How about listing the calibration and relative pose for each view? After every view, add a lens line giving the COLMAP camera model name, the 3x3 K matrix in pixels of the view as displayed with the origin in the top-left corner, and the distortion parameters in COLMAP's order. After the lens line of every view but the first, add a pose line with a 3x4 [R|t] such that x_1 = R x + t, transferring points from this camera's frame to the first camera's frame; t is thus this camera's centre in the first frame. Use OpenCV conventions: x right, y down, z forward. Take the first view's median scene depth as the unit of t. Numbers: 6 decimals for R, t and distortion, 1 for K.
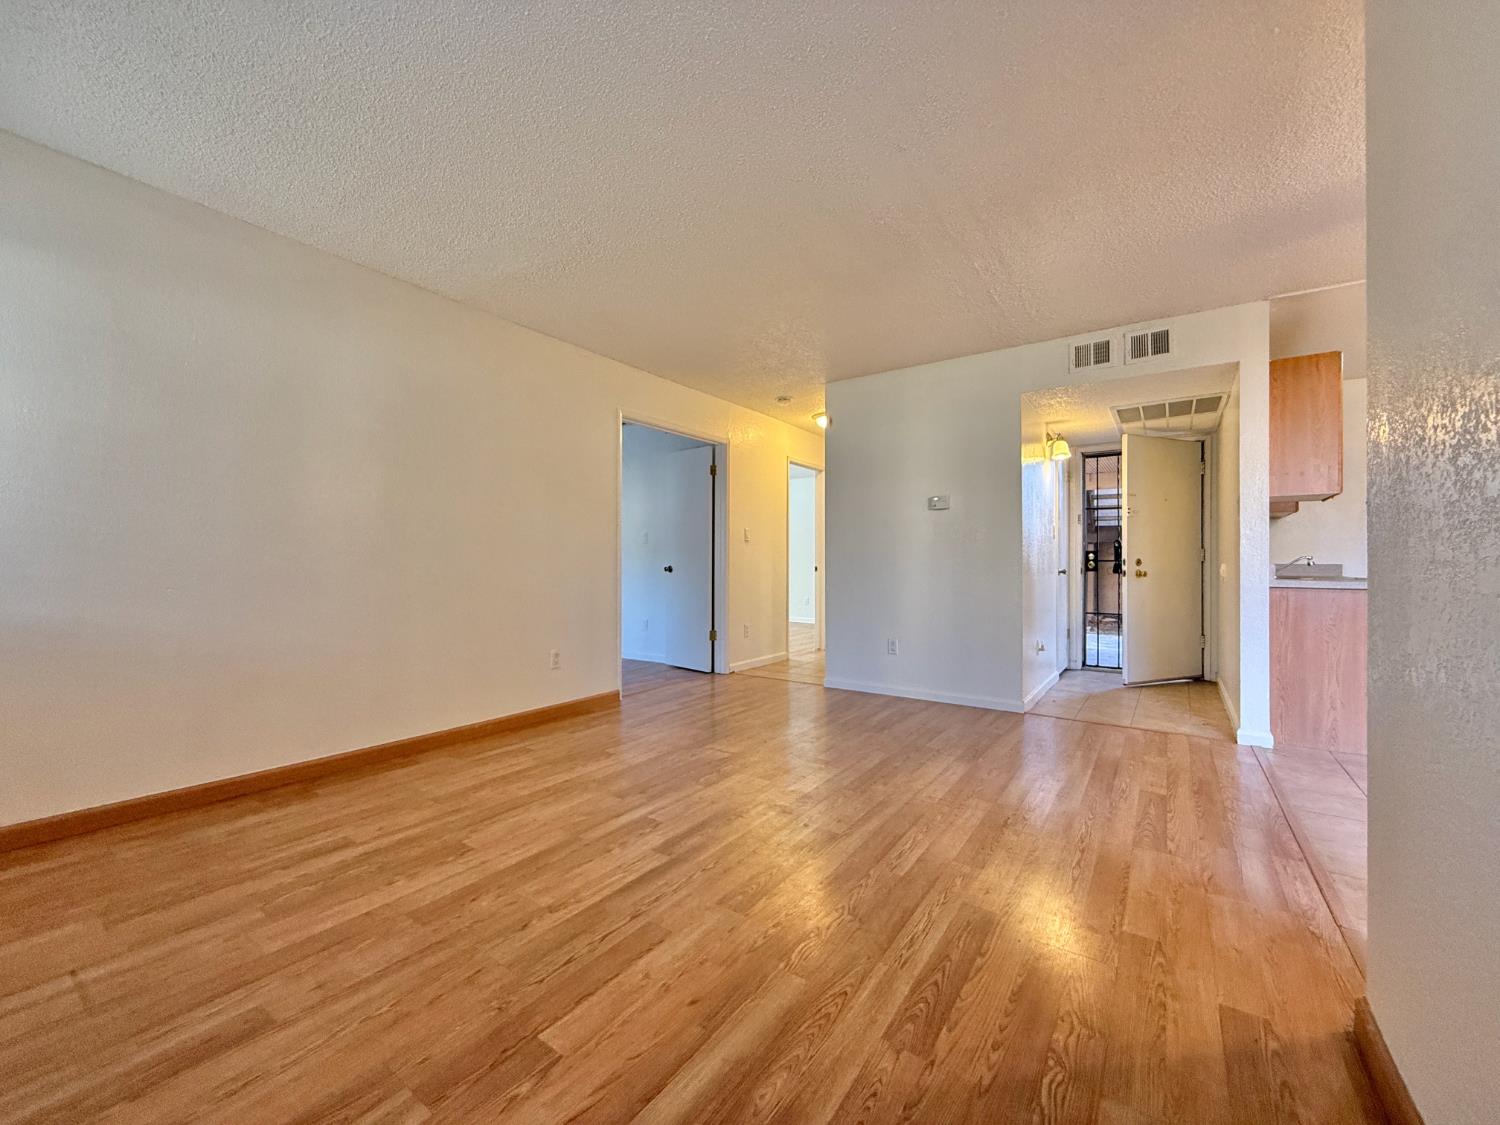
lens RADIAL K [[600.4, 0, 761.0], [0, 600.4, 572.3], [0, 0, 1]] dist [0.012453, -0.000174]
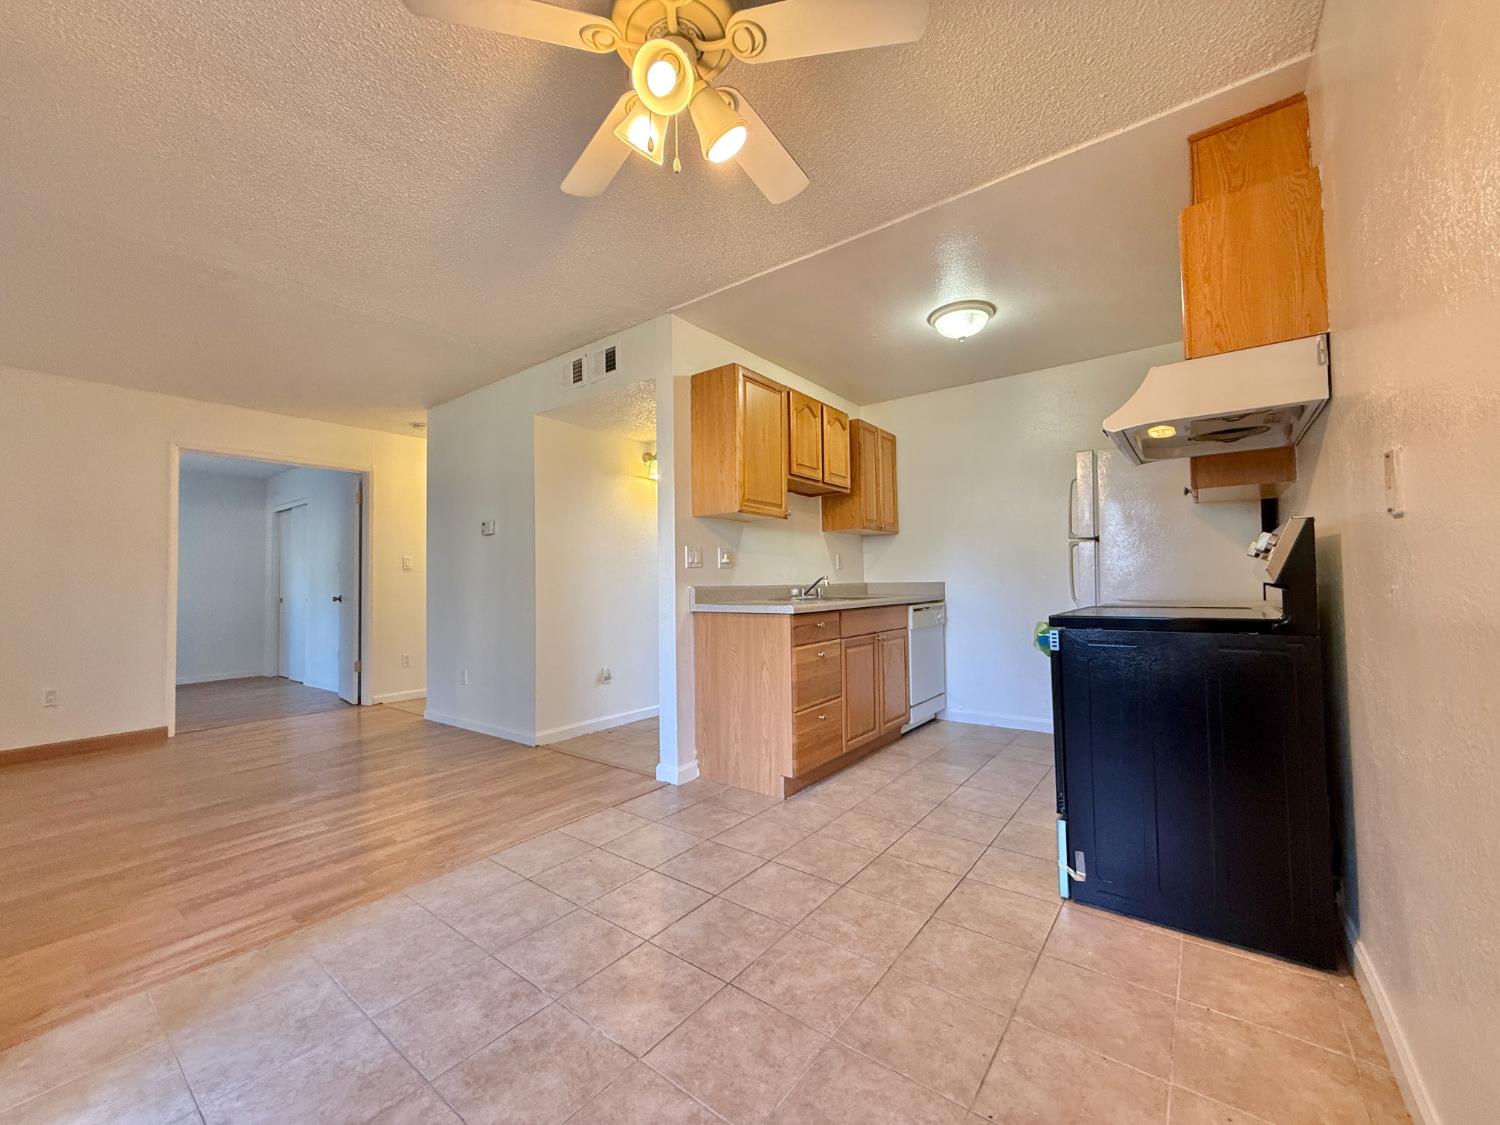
lens RADIAL K [[600.4, 0, 739.3], [0, 600.4, 567.4], [0, 0, 1]] dist [0.012453, -0.000174]
pose [[0.997944, -0.019765, -0.060966, 1.117381], [0.016881, 0.998731, -0.047459, 0.002519], [0.061826, 0.046332, 0.997011, 0.081748]]
